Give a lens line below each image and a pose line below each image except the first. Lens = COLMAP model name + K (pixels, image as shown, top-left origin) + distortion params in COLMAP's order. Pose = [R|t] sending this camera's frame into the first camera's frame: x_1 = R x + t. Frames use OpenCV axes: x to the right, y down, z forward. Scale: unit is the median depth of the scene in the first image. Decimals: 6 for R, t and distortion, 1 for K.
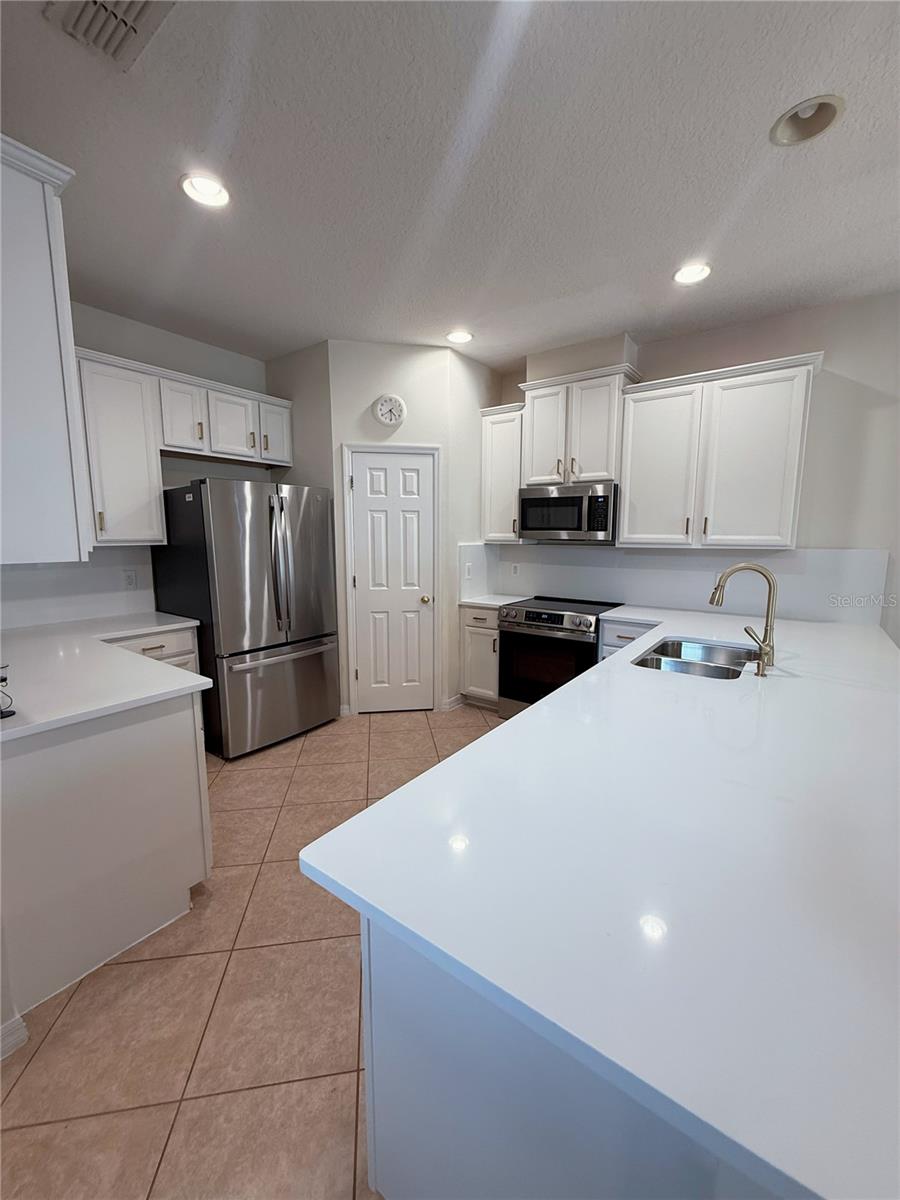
lens RADIAL K [[477.8, 0, 449.7], [0, 477.8, 595.3], [0, 0, 1]] dist [-0.001871, -0.000291]
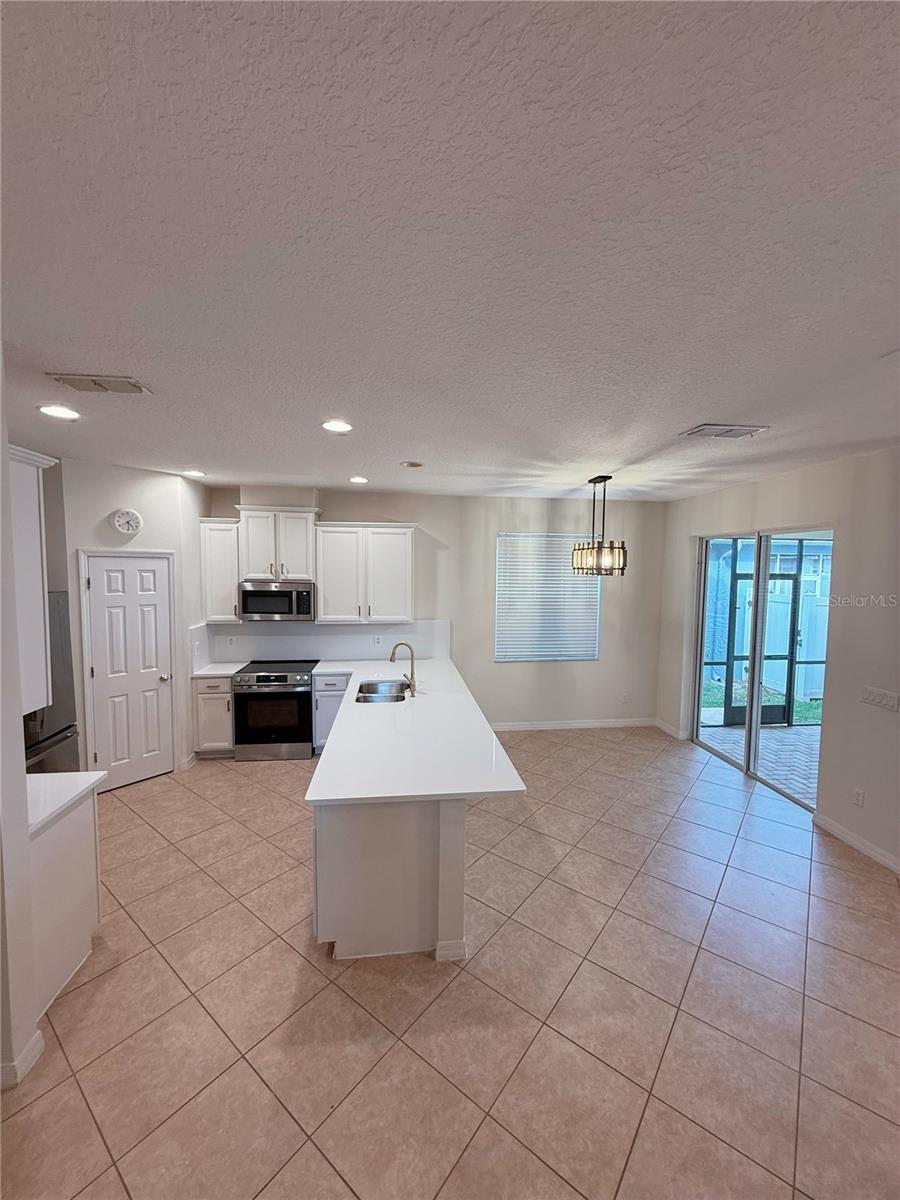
lens RADIAL K [[477.8, 0, 454.8], [0, 477.8, 603.2], [0, 0, 1]] dist [-0.001871, -0.000291]
pose [[0.724213, -0.048934, 0.687838, -0.351110], [0.080723, 0.996637, -0.014090, -0.106666], [-0.684835, 0.065728, 0.725727, -0.375520]]
